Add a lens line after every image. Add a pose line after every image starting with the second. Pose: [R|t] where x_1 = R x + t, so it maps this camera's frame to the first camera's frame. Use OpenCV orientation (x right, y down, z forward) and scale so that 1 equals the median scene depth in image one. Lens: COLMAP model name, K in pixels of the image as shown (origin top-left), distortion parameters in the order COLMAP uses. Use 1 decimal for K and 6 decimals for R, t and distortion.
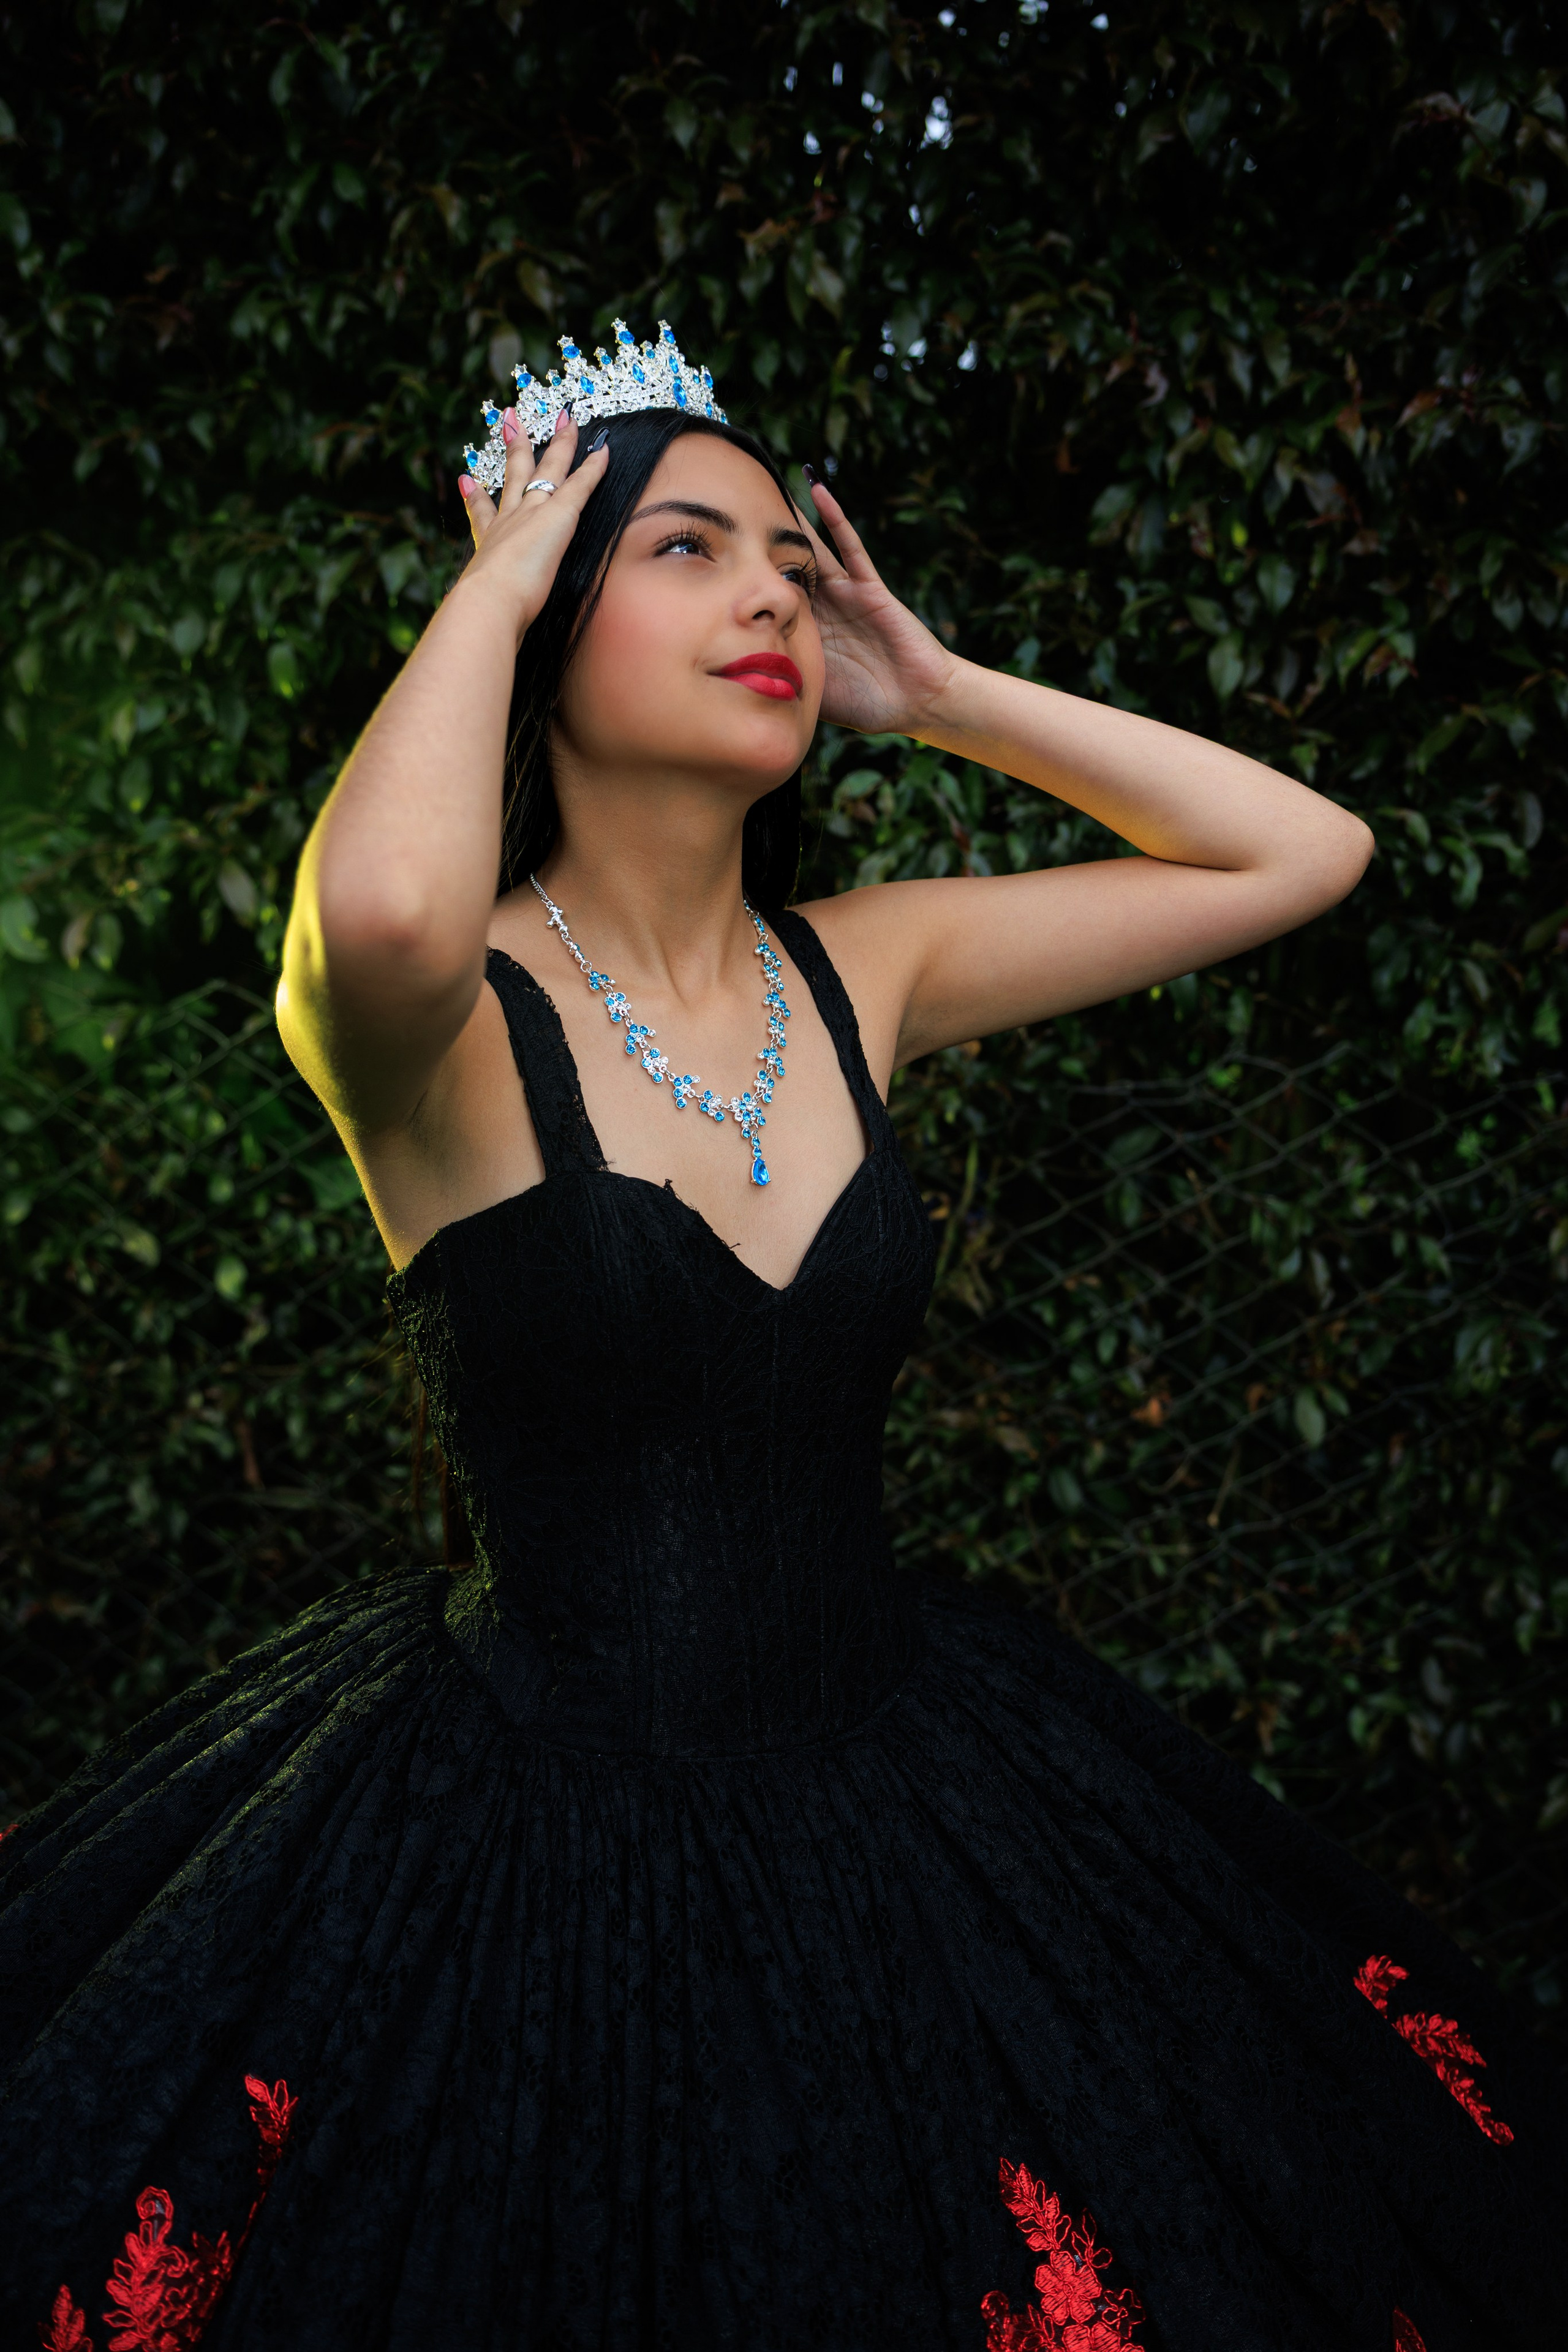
lens RADIAL K [[2000.2, 0, 784.0], [0, 2000.2, 1176.0], [0, 0, 1]] dist [0.033172, -0.098459]
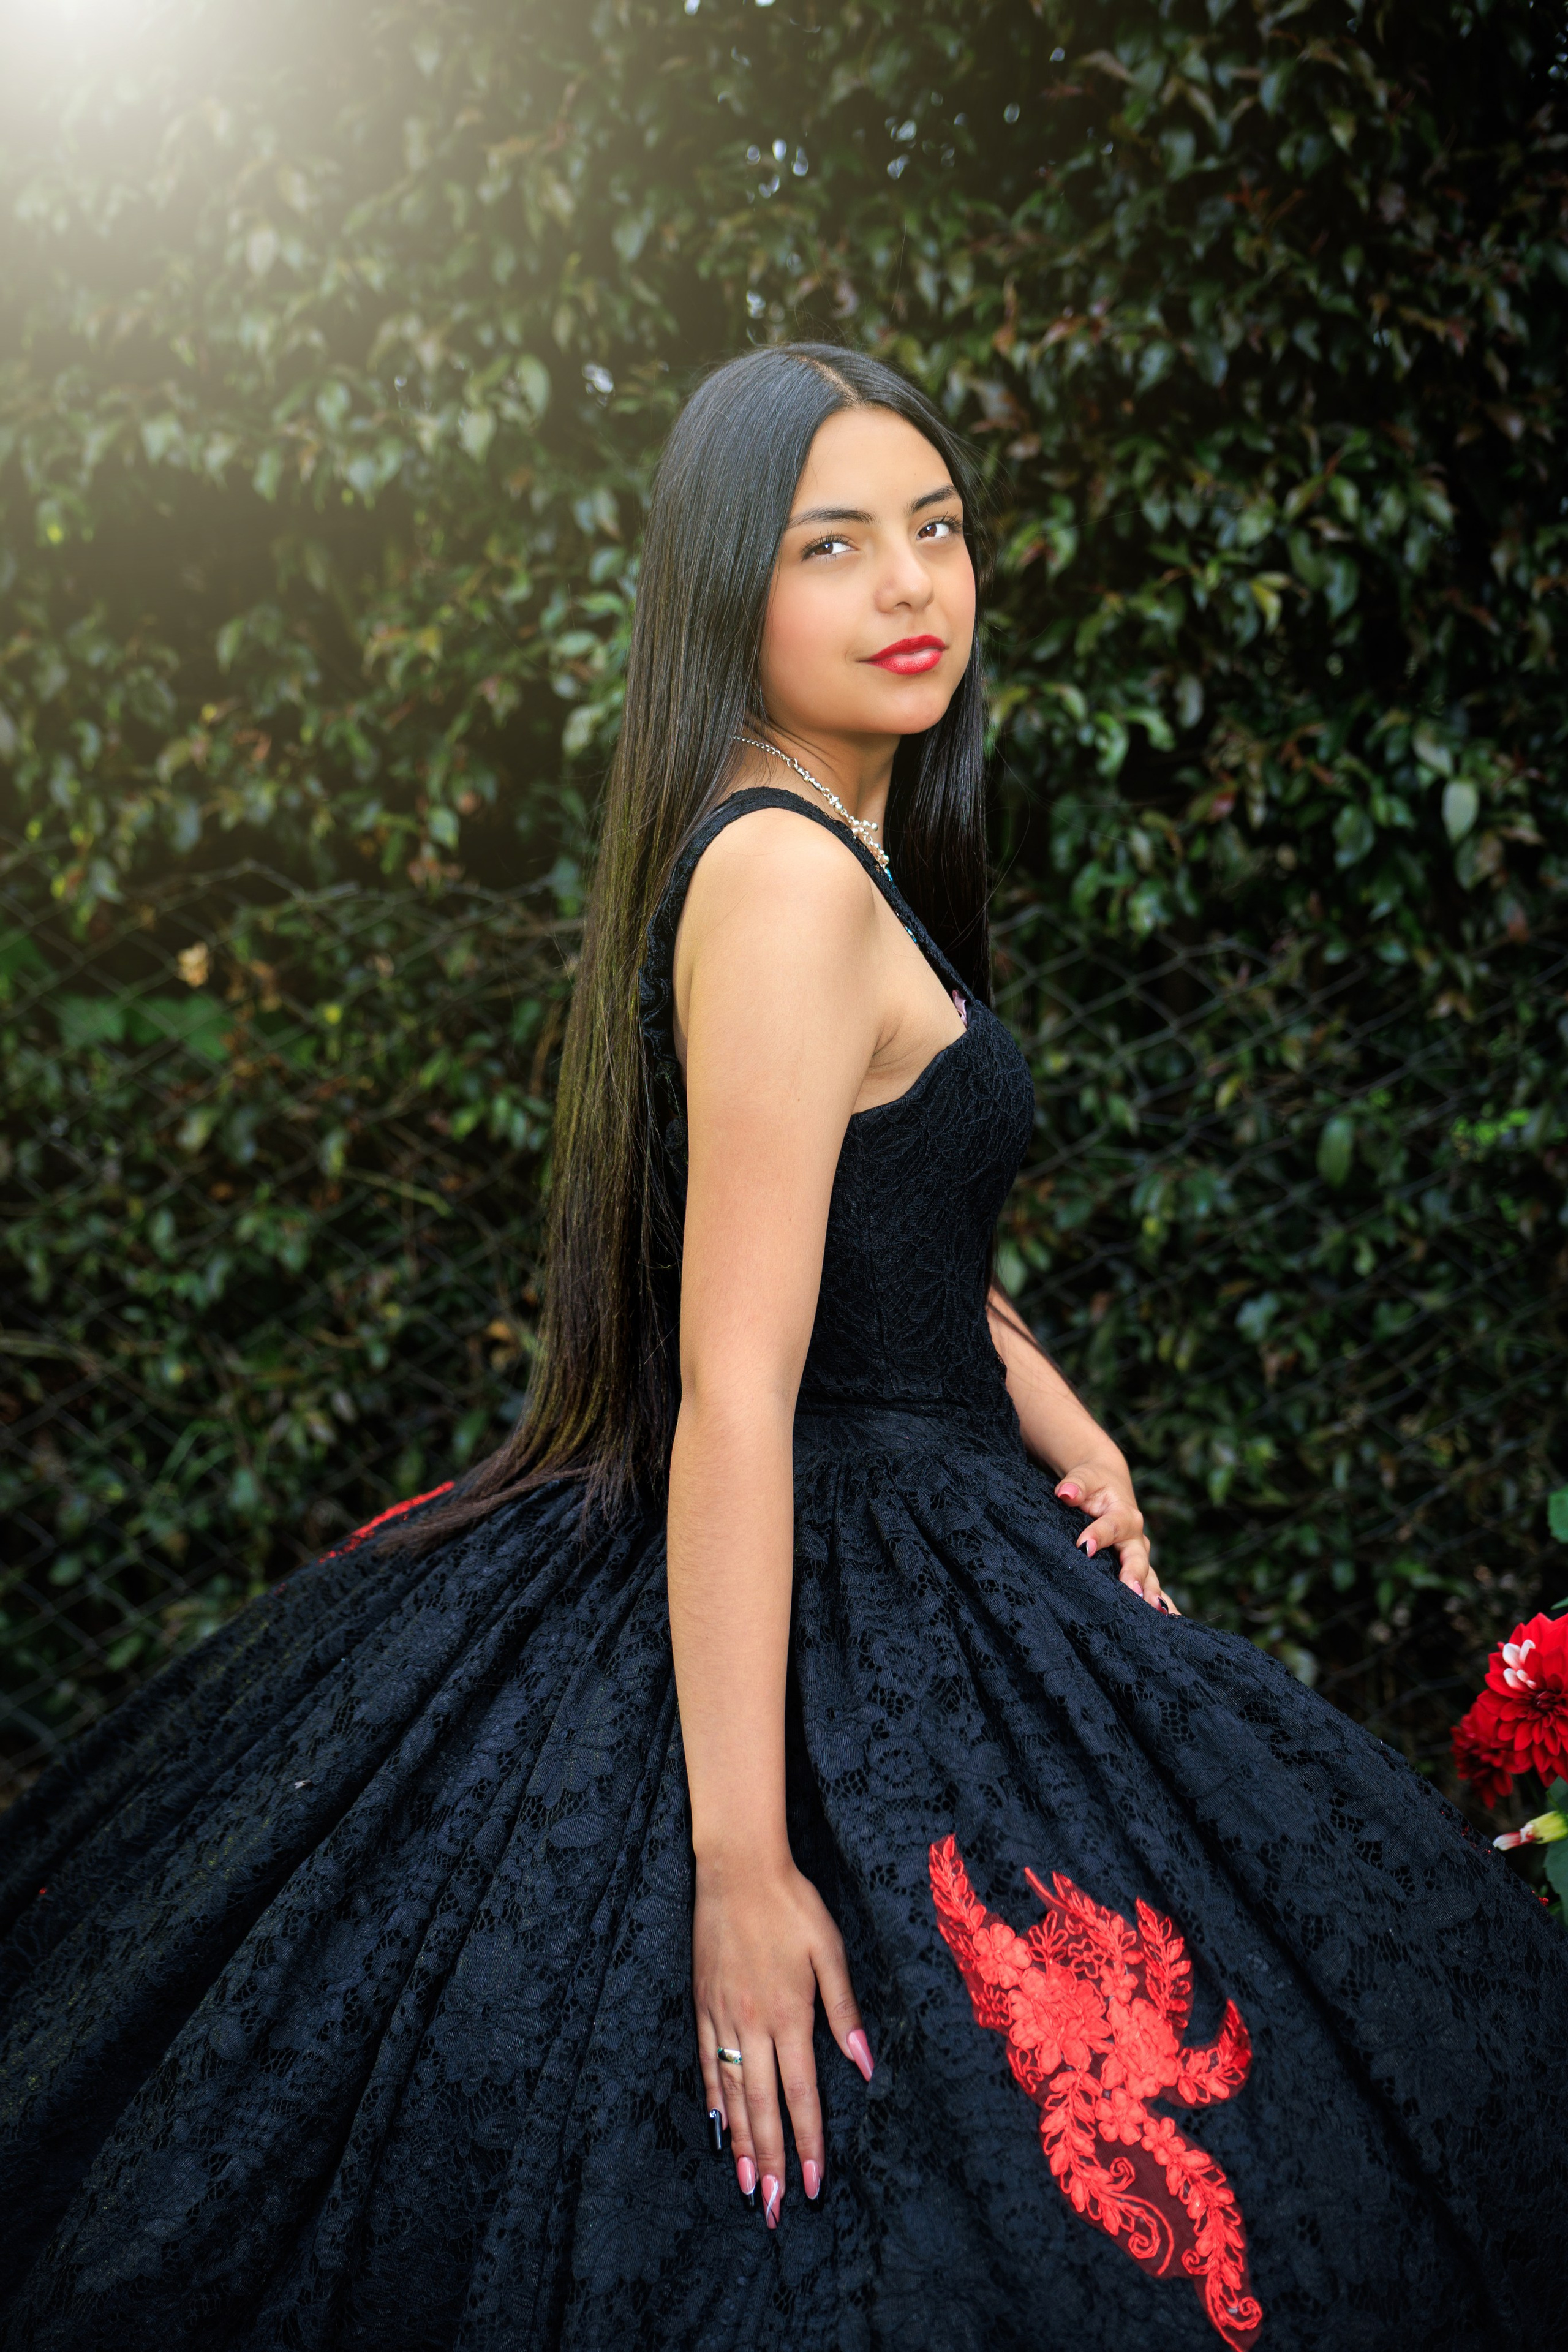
lens RADIAL K [[2716.5, 0, 784.0], [0, 2716.5, 1176.0], [0, 0, 1]] dist [0.075263, -0.356341]
pose [[0.999149, 0.029845, 0.028475, 0.116739], [-0.029221, 0.999329, -0.022106, 0.122747], [-0.029116, 0.021256, 0.999350, -0.483174]]
